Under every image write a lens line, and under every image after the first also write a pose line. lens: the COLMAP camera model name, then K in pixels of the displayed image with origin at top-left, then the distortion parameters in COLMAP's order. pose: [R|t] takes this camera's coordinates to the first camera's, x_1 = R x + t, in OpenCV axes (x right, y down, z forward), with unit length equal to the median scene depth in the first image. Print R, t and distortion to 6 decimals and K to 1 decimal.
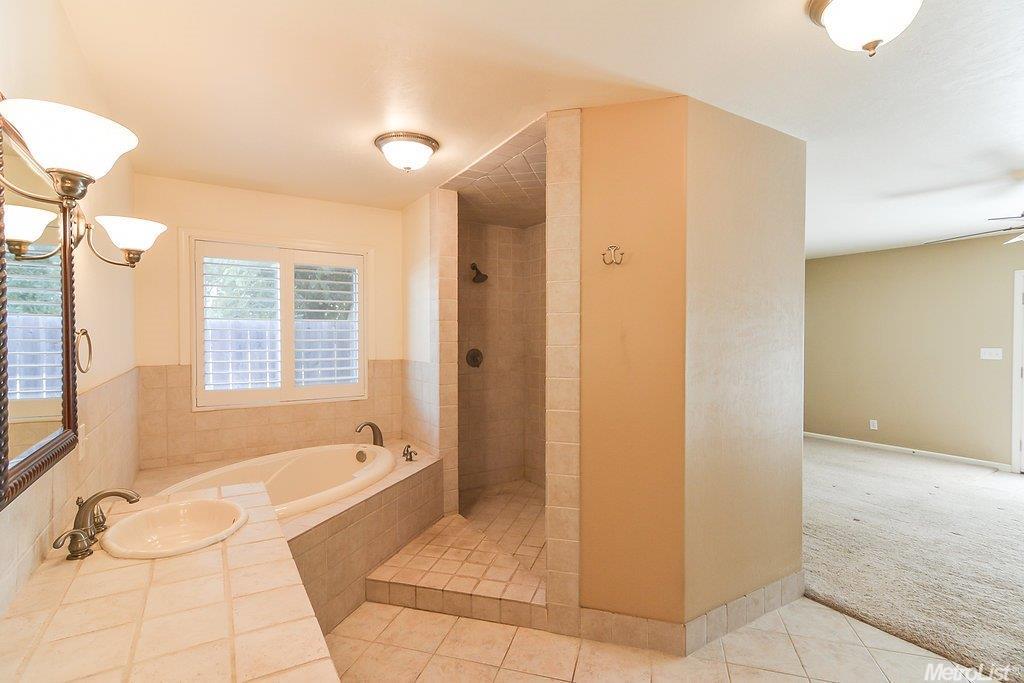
lens RADIAL K [[488.1, 0, 505.7], [0, 488.1, 338.2], [0, 0, 1]] dist [0.022425, -0.000855]
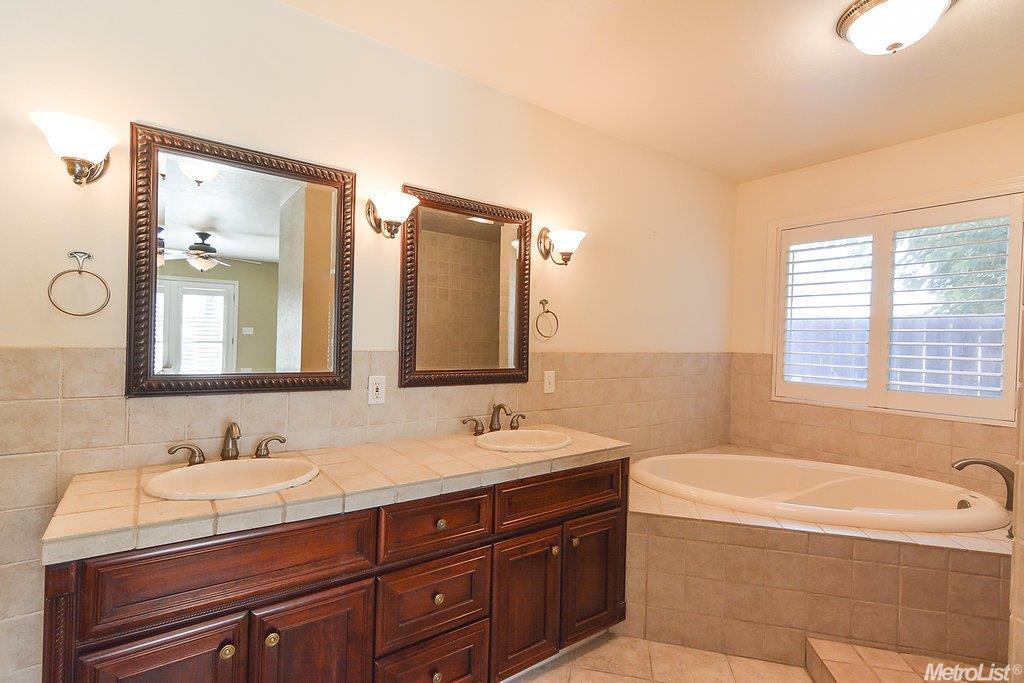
lens RADIAL K [[488.1, 0, 506.3], [0, 488.1, 341.0], [0, 0, 1]] dist [0.022425, -0.000855]
pose [[0.080316, 0.008313, -0.996735, 0.328871], [-0.029754, 0.999540, 0.005939, 0.037564], [0.996325, 0.029180, 0.080526, 0.367721]]
